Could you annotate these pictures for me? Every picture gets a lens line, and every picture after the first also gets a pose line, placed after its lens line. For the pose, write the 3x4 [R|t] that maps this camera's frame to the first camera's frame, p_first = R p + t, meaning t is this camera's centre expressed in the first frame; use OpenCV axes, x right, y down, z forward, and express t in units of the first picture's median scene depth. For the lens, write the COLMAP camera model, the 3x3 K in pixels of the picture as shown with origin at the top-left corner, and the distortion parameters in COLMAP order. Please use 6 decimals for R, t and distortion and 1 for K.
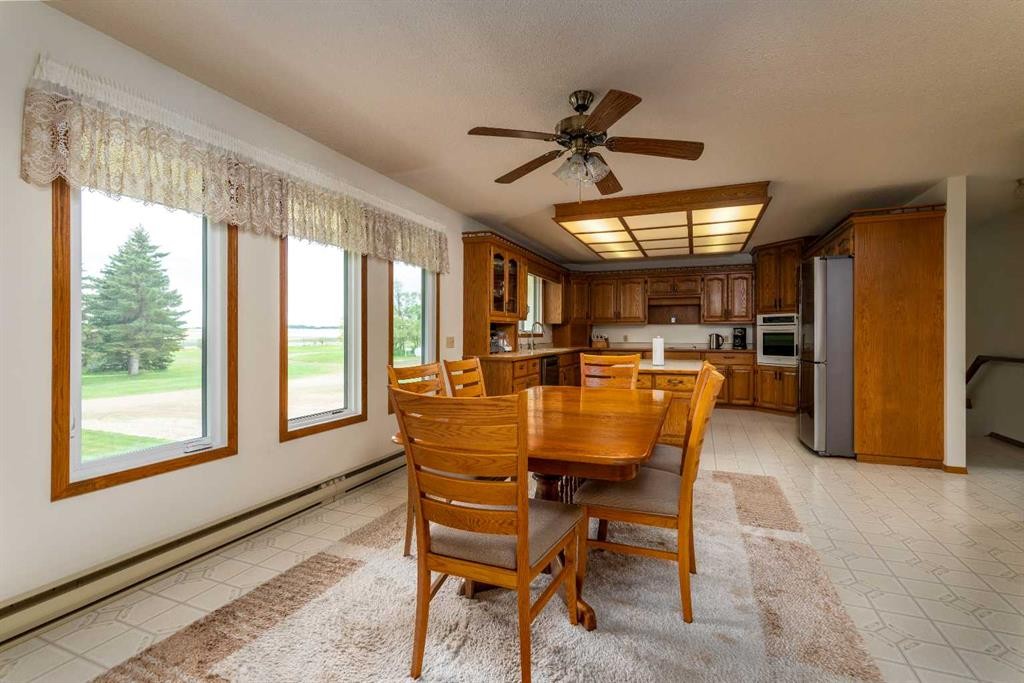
lens RADIAL K [[456.8, 0, 520.5], [0, 456.8, 335.8], [0, 0, 1]] dist [-0.000822, -0.001492]
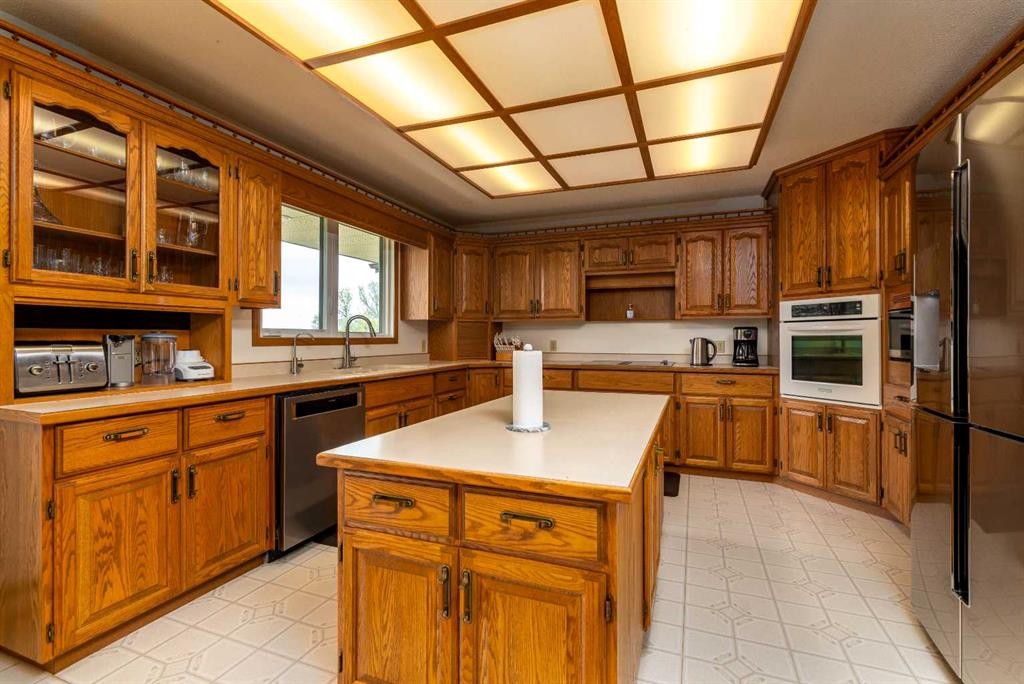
lens RADIAL K [[456.8, 0, 517.5], [0, 456.8, 337.4], [0, 0, 1]] dist [-0.000822, -0.001492]
pose [[0.999989, -0.000449, 0.004575, 0.206575], [0.000468, 0.999992, -0.004060, -0.002881], [-0.004573, 0.004062, 0.999981, 0.458426]]
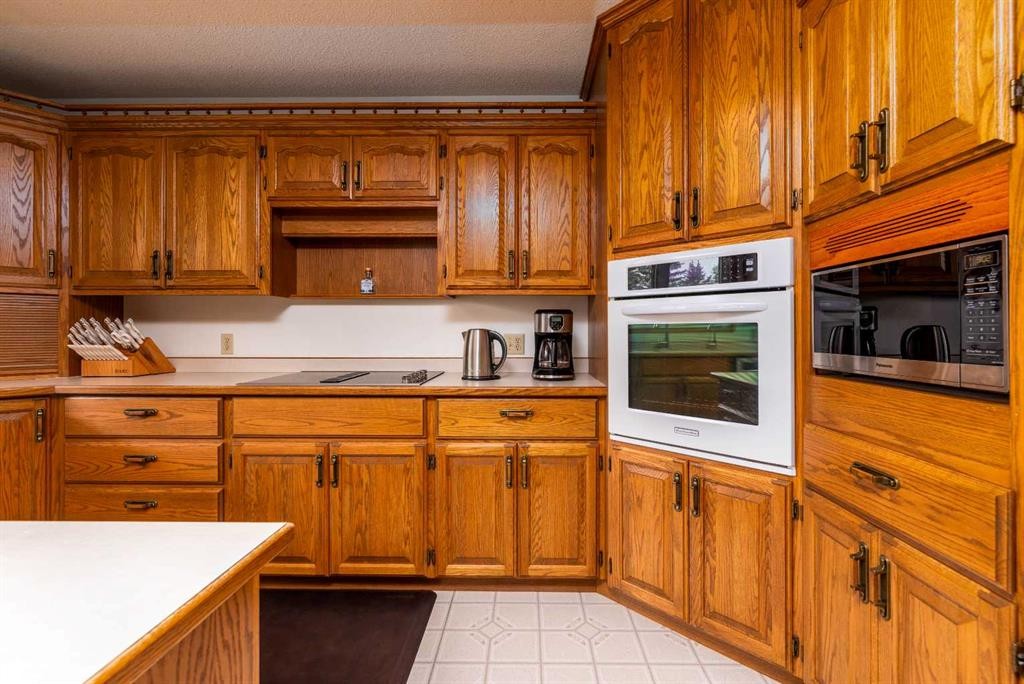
lens RADIAL K [[456.8, 0, 525.8], [0, 456.8, 329.4], [0, 0, 1]] dist [-0.000822, -0.001492]
pose [[0.933671, 0.001848, 0.358127, 0.354509], [0.000548, 0.999978, -0.006590, -0.002210], [-0.358132, 0.006350, 0.933650, 0.722915]]
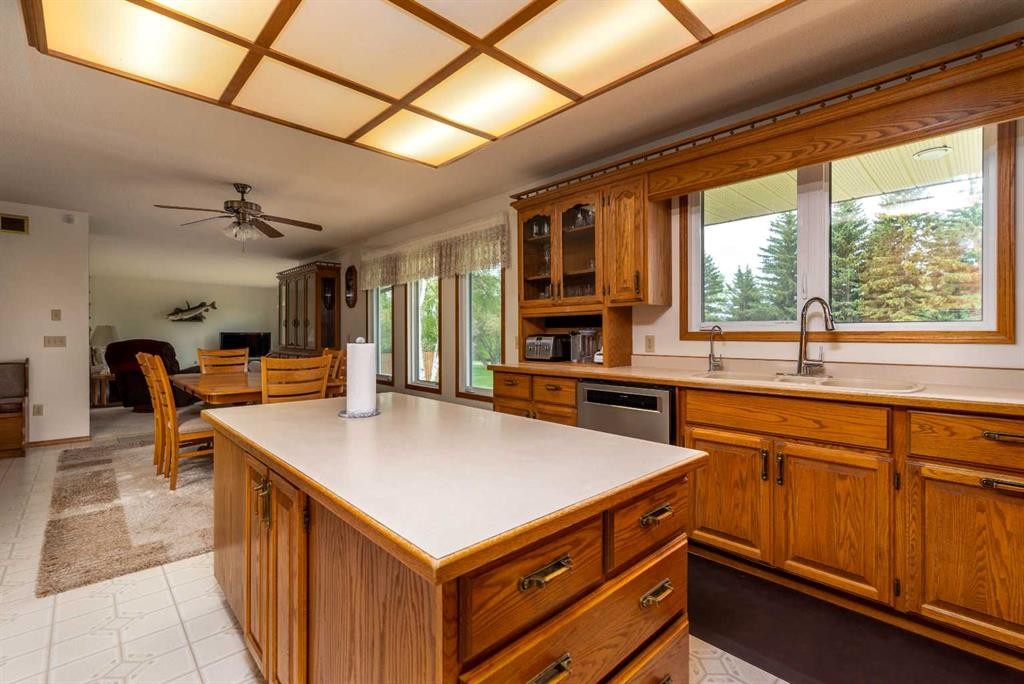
lens RADIAL K [[456.8, 0, 535.0], [0, 456.8, 334.4], [0, 0, 1]] dist [-0.000822, -0.001492]
pose [[-0.395636, -0.001910, -0.918405, 0.412322], [-0.002465, 0.999996, -0.001017, -0.001534], [0.918404, 0.001862, -0.395639, 0.891395]]
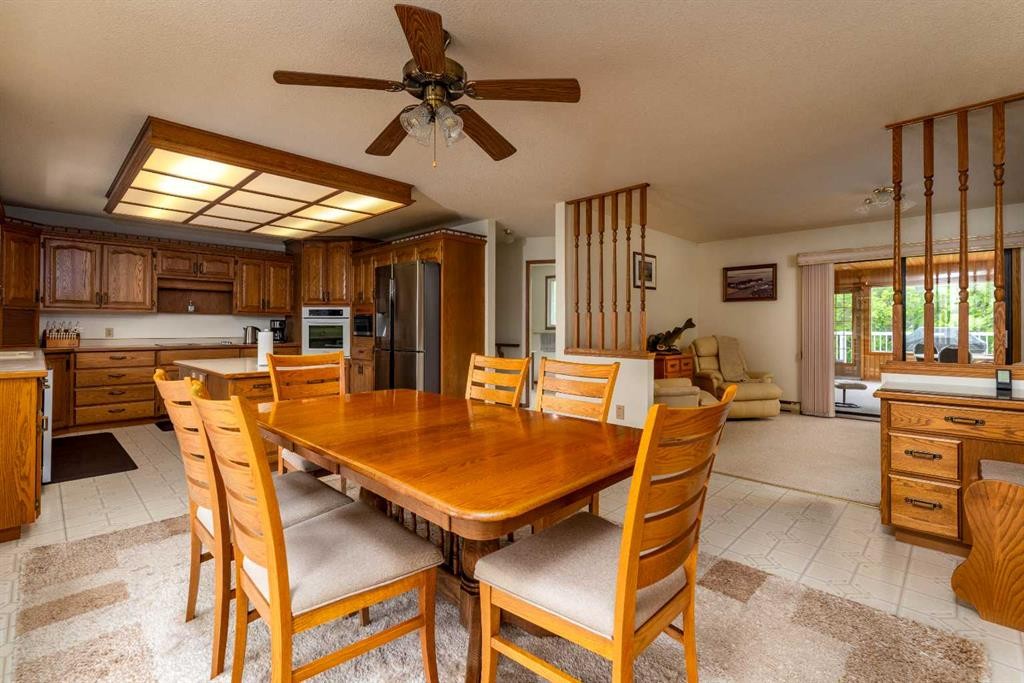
lens RADIAL K [[456.8, 0, 516.9], [0, 456.8, 323.5], [0, 0, 1]] dist [-0.000822, -0.001492]
pose [[0.375969, 0.008392, 0.926594, -0.197489], [-0.000681, 0.999961, -0.008780, -0.002399], [-0.926632, 0.002670, 0.375960, 0.204486]]
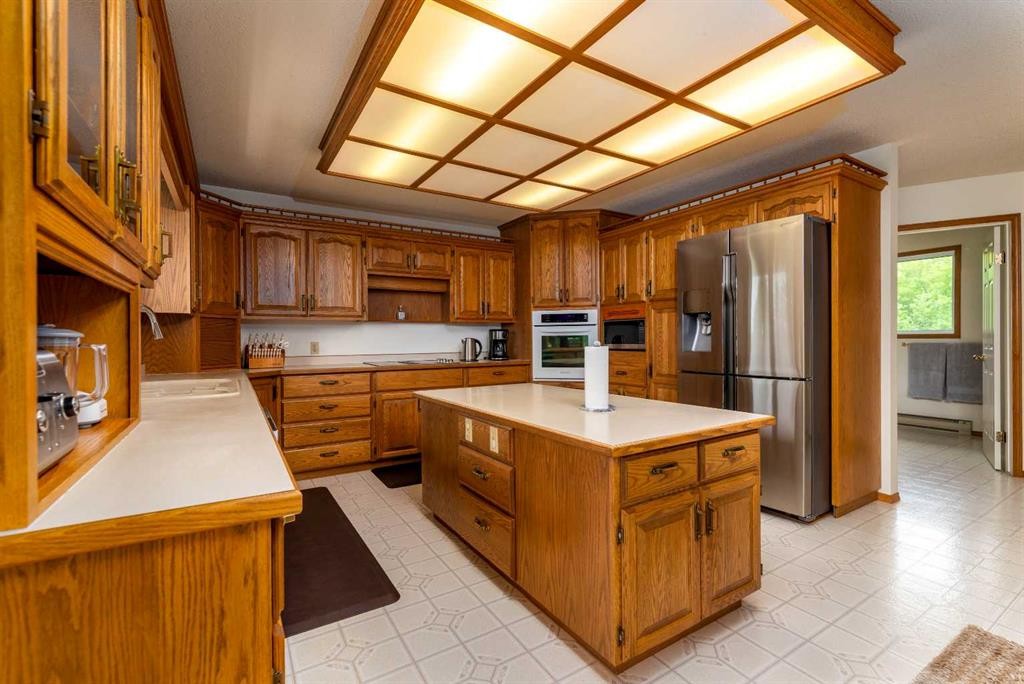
lens RADIAL K [[456.8, 0, 523.0], [0, 456.8, 340.9], [0, 0, 1]] dist [-0.000822, -0.001492]
pose [[0.585109, -0.009399, 0.810900, -0.064231], [0.010797, 0.999934, 0.003799, -0.001932], [-0.810883, 0.006532, 0.585172, 0.568217]]
